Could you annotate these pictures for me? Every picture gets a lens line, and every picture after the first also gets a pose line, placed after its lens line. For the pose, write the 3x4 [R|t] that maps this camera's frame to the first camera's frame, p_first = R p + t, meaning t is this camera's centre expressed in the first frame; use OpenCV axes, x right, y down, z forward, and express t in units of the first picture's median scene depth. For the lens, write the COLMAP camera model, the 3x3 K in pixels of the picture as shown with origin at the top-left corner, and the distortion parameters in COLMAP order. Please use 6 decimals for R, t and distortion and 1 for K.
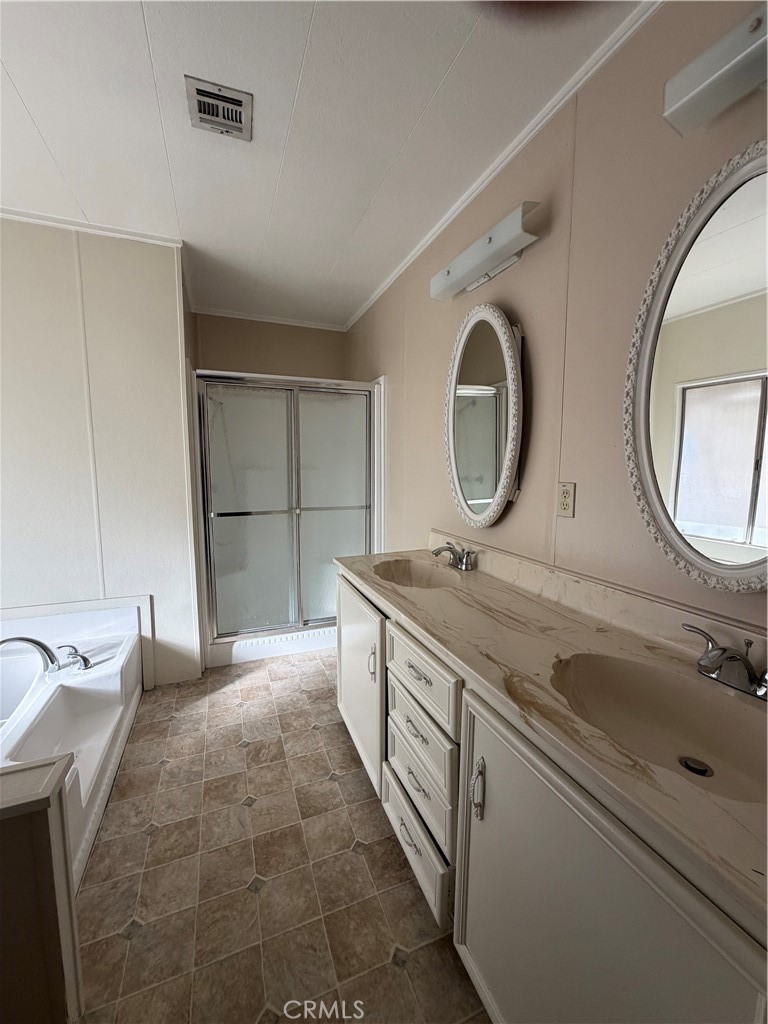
lens RADIAL K [[417.5, 0, 384.4], [0, 417.5, 510.4], [0, 0, 1]] dist [0.003008, 0.000174]
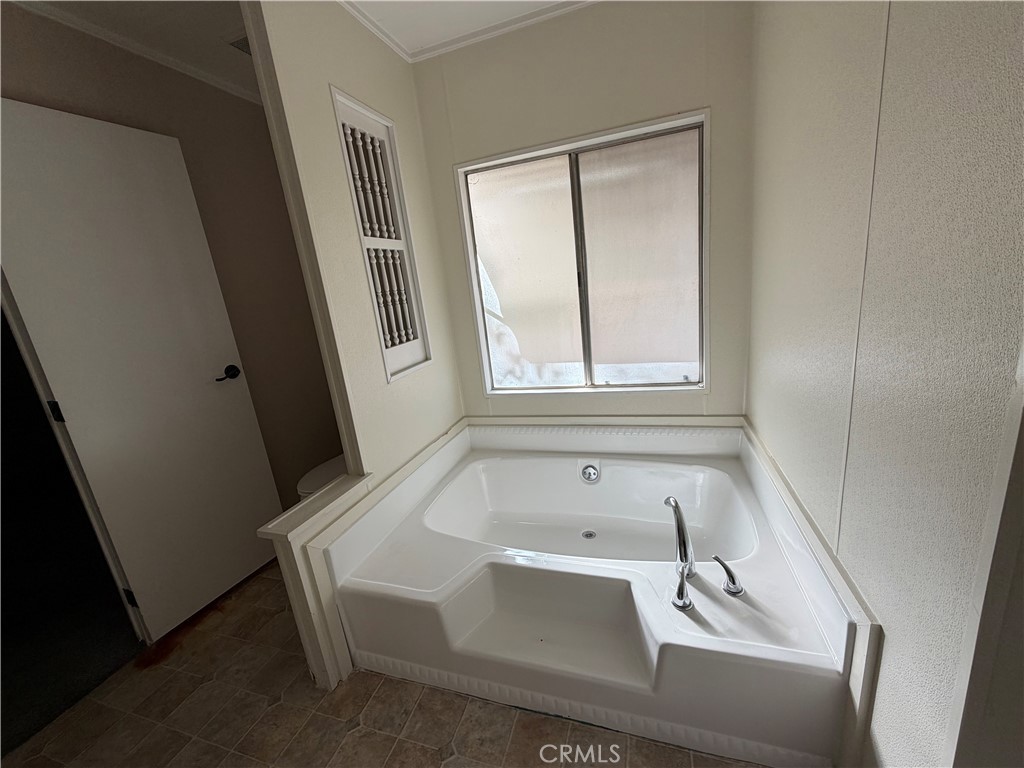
lens RADIAL K [[417.5, 0, 512.8], [0, 417.5, 383.4], [0, 0, 1]] dist [0.003008, 0.000174]
pose [[-0.639108, 0.248973, -0.727704, -0.179299], [0.013696, 0.949689, 0.312893, -0.152530], [0.768995, 0.190006, -0.610364, 1.188317]]
